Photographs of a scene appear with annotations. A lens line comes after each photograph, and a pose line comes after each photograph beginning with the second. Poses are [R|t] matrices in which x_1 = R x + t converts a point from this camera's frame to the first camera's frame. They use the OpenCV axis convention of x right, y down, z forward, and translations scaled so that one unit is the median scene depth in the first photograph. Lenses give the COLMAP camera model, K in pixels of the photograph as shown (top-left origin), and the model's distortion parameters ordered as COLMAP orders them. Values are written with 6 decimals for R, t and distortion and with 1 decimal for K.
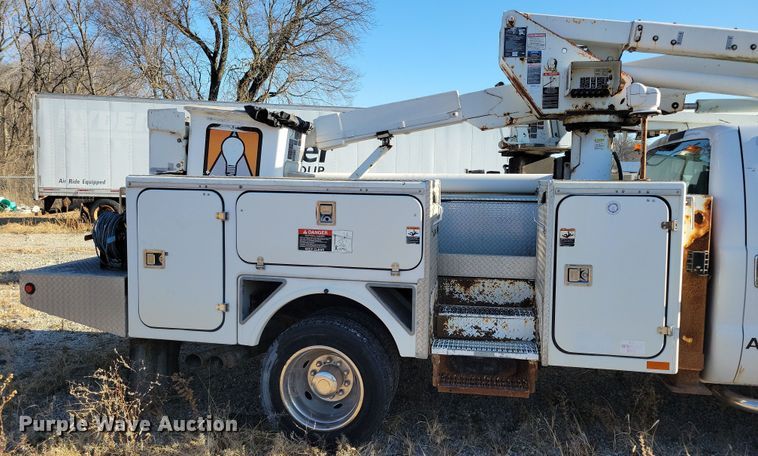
lens RADIAL K [[582.5, 0, 379.0], [0, 582.5, 228.0], [0, 0, 1]] dist [0.030856, 0.004769]
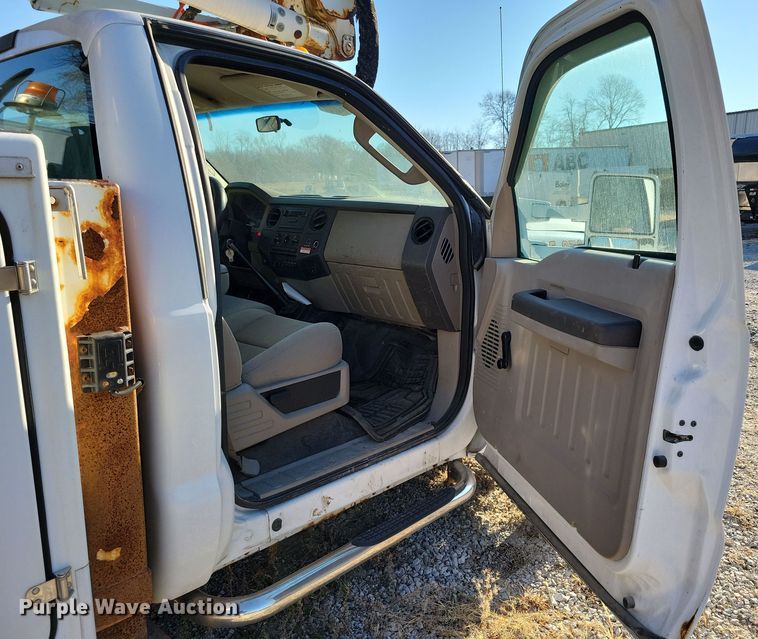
lens RADIAL K [[645.9, 0, 408.0], [0, 645.9, 326.9], [0, 0, 1]] dist [0.027682, -0.000669]
pose [[0.552200, -0.184337, 0.813078, 0.269838], [0.060501, 0.981539, 0.181440, -0.023908], [-0.831514, -0.050999, 0.553158, 0.525689]]
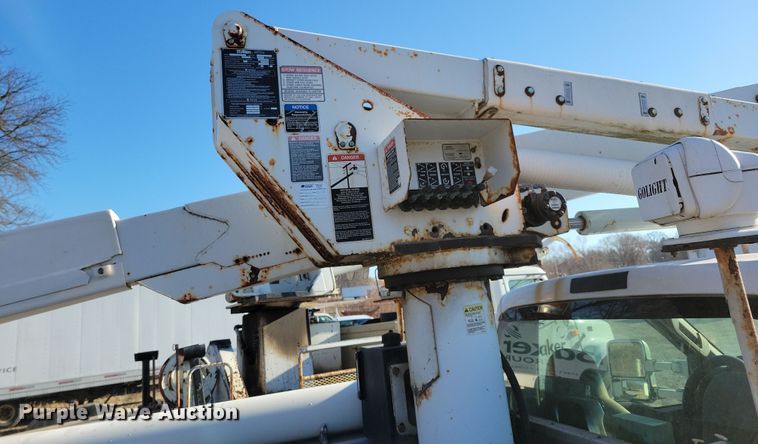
lens RADIAL K [[569.5, 0, 378.6], [0, 569.5, 175.6], [0, 0, 1]] dist [0.042738, 0.001613]
pose [[0.892267, -0.007821, 0.451439, 0.148651], [0.149270, 0.948738, -0.278595, -0.150914], [-0.426119, 0.315968, 0.847695, 0.723192]]
